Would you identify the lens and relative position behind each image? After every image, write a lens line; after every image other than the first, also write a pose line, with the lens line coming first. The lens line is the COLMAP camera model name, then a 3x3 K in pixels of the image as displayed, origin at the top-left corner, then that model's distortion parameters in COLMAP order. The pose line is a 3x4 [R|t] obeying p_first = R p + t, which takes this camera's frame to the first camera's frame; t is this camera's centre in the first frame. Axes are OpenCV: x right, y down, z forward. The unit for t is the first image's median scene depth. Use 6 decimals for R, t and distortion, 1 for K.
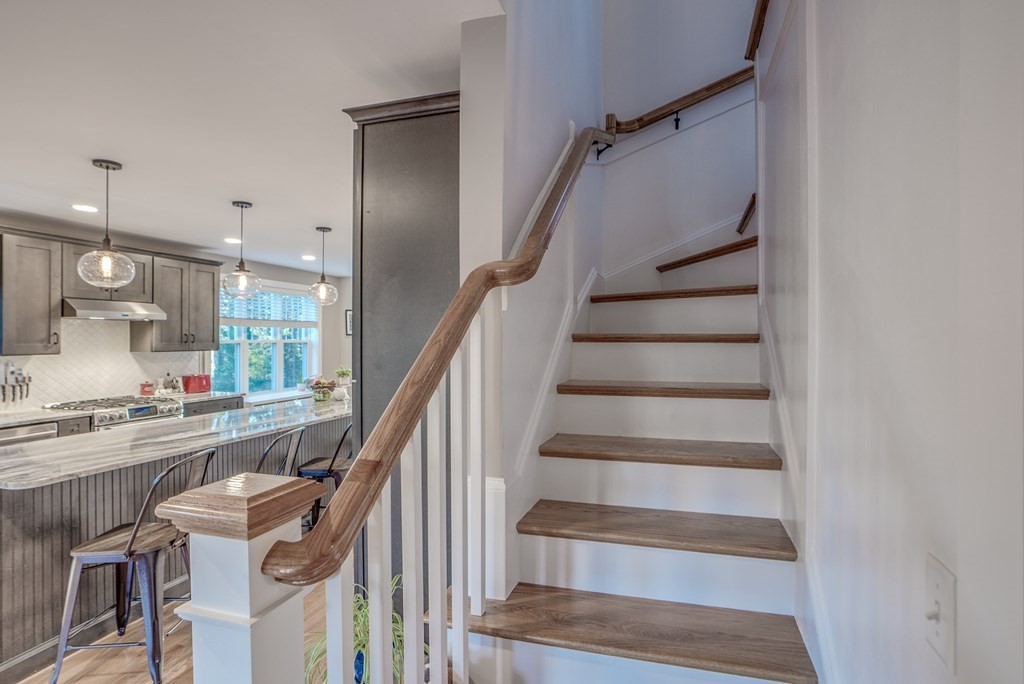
lens RADIAL K [[532.9, 0, 537.1], [0, 532.9, 336.0], [0, 0, 1]] dist [-0.003709, 0.000403]
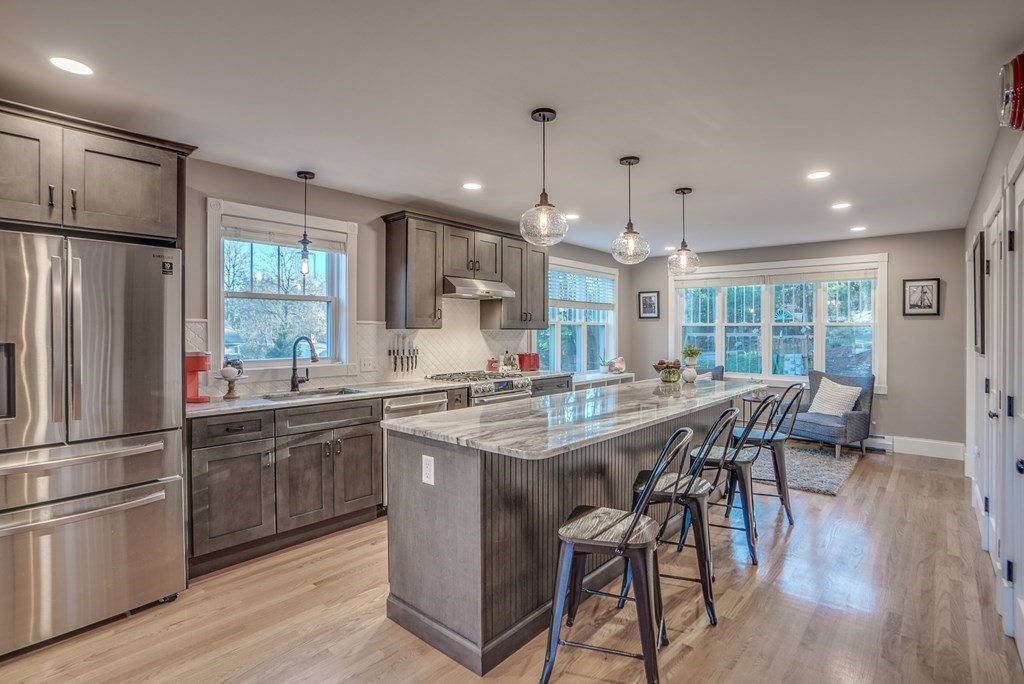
lens RADIAL K [[518.8, 0, 512.0], [0, 518.8, 342.0], [0, 0, 1]] dist [-0.054863, 0.000789]
pose [[0.906458, 0.008011, -0.422221, -0.321982], [0.001970, 0.999729, 0.023199, 0.036703], [0.422292, -0.021860, 0.906196, 0.105455]]
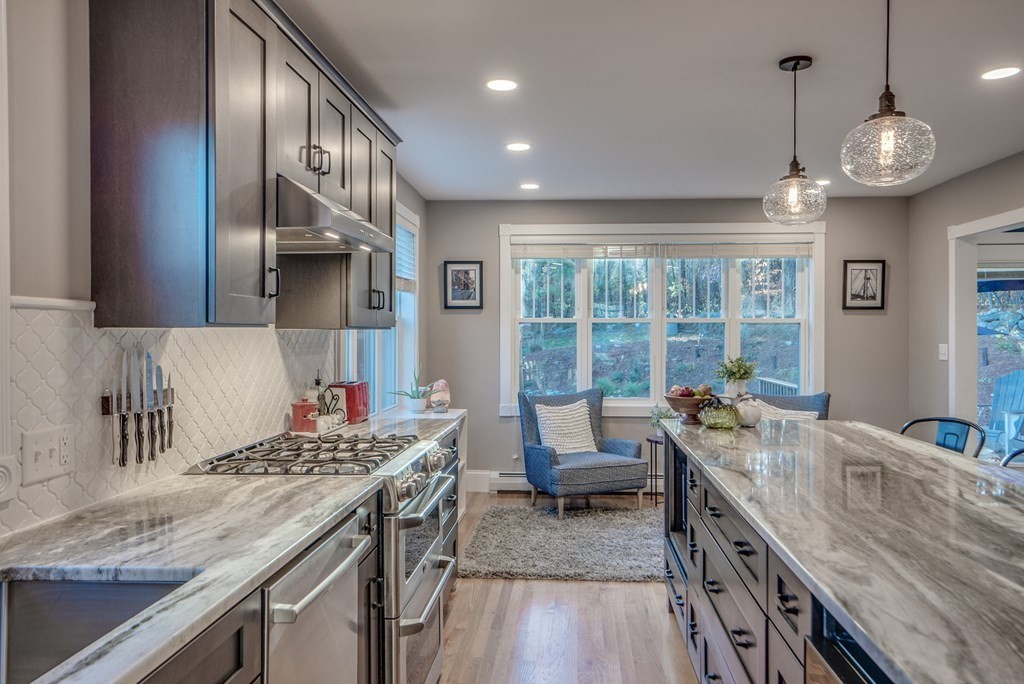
lens RADIAL K [[767.6, 0, 541.3], [0, 767.6, 329.3], [0, 0, 1]] dist [0.005487, 0.002606]
pose [[0.969745, -0.002068, 0.244113, -0.844225], [0.002063, 0.999998, 0.000276, 0.036782], [-0.244113, 0.000236, 0.969747, 0.433513]]
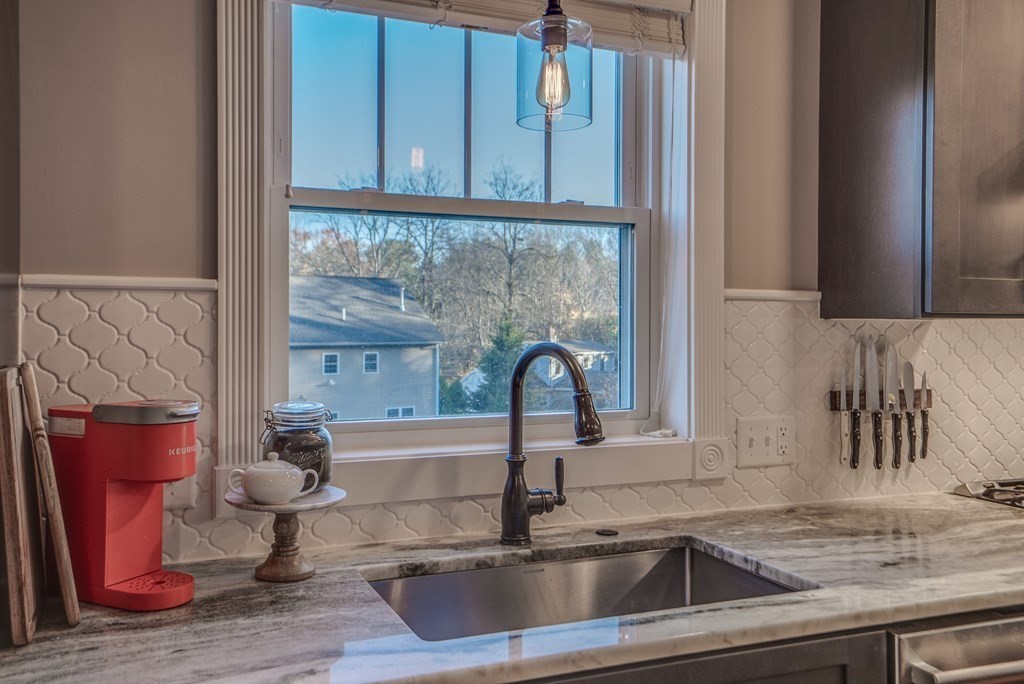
lens RADIAL K [[864.2, 0, 444.4], [0, 864.2, 310.2], [0, 0, 1]] dist [0.008375, 0.003658]
pose [[0.599864, -0.009879, -0.800041, -0.723037], [-0.001620, 0.999907, -0.013562, 0.037576], [0.800101, 0.009431, 0.599792, 0.471008]]
